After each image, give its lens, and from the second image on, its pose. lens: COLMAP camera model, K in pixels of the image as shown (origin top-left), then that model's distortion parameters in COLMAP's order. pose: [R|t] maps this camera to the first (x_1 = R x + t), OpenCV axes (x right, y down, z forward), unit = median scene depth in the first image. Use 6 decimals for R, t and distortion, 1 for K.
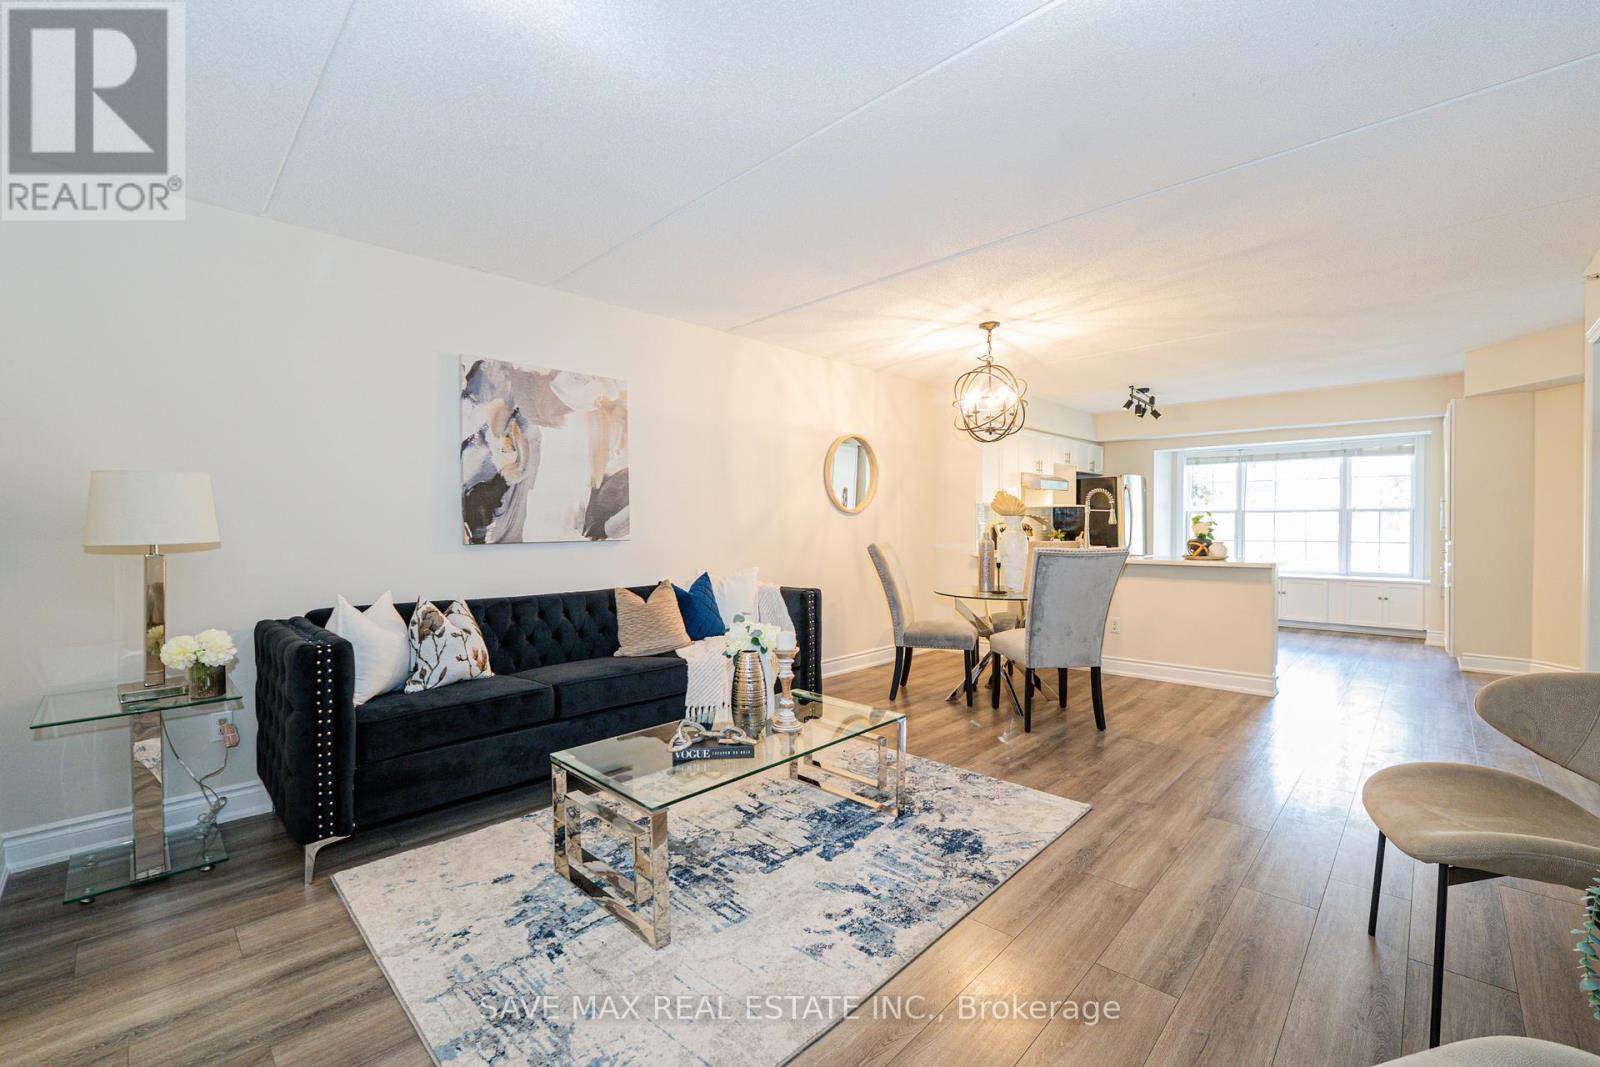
lens RADIAL K [[667.1, 0, 783.2], [0, 667.1, 535.5], [0, 0, 1]] dist [-0.027164, 0.000639]
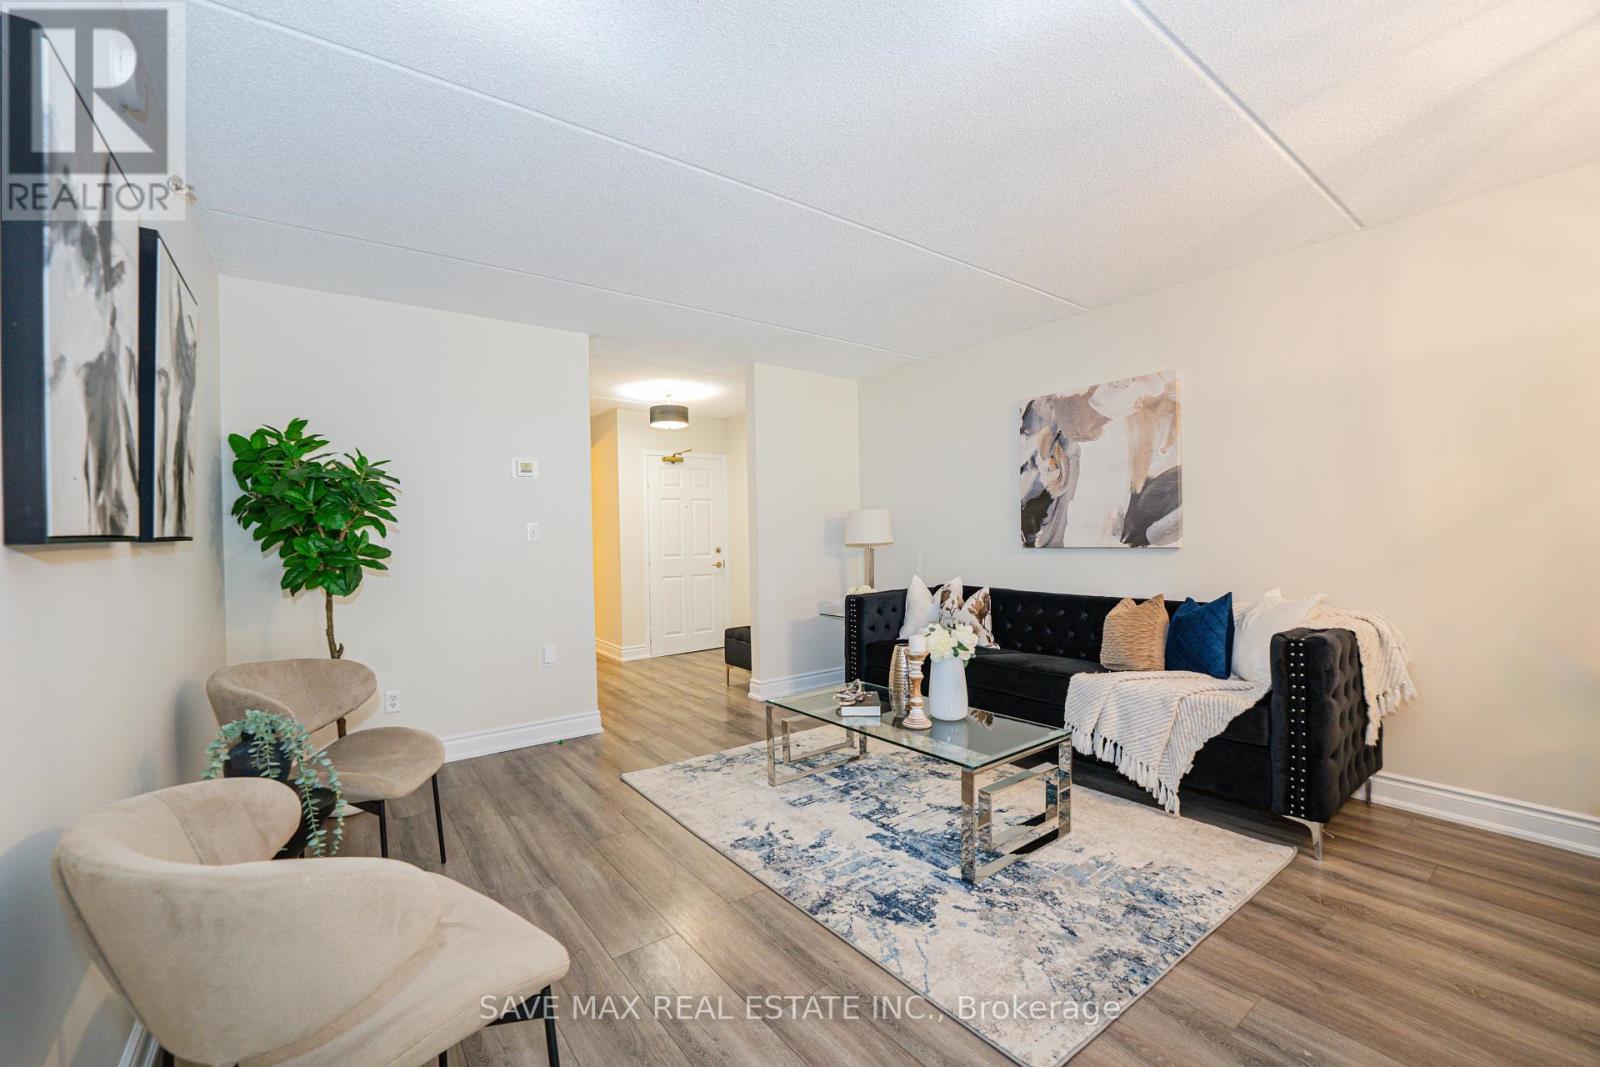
lens RADIAL K [[649.1, 0, 781.5], [0, 649.1, 534.2], [0, 0, 1]] dist [-0.021618, -0.006127]
pose [[-0.158223, 0.004871, -0.987391, 0.803059], [0.001737, 0.999988, 0.004655, -0.018446], [0.987402, -0.000978, -0.158229, 0.708243]]
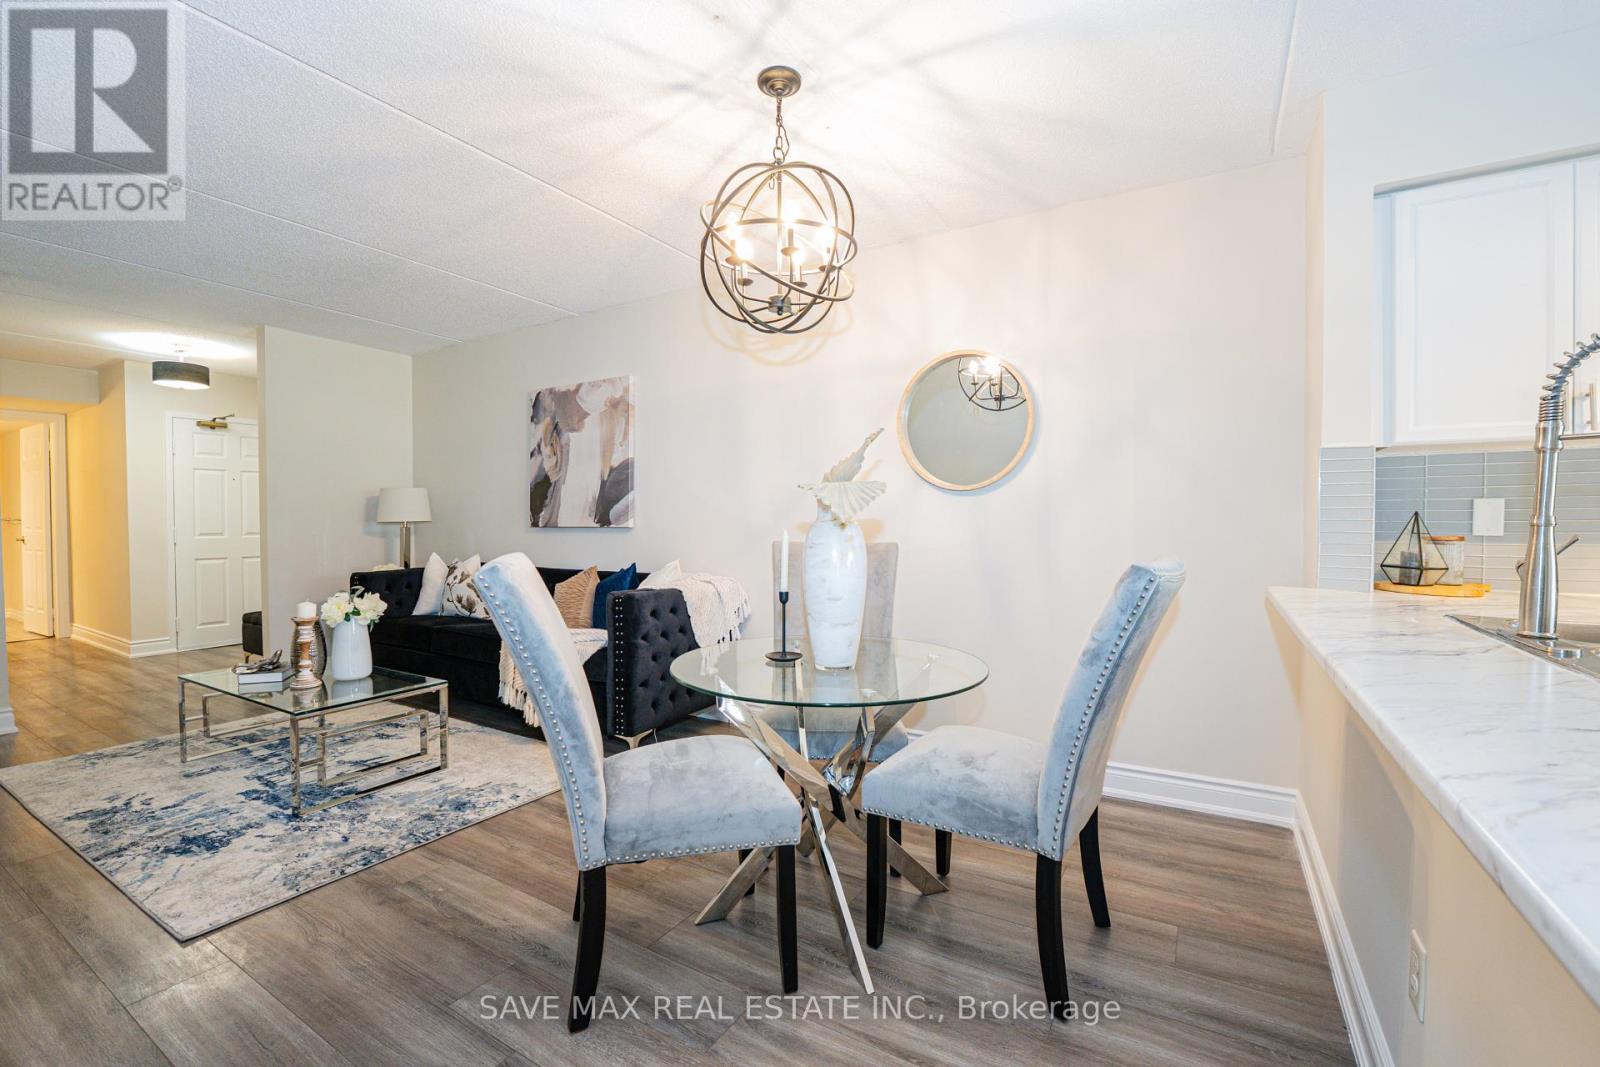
lens RADIAL K [[676.5, 0, 800.0], [0, 676.5, 533.5], [0, 0, 1]] dist [-0.036851, 0.006735]
pose [[0.247644, 0.023149, -0.968574, 0.993255], [-0.018480, 0.999646, 0.019167, -0.009986], [0.968675, 0.013153, 0.247984, 1.151435]]
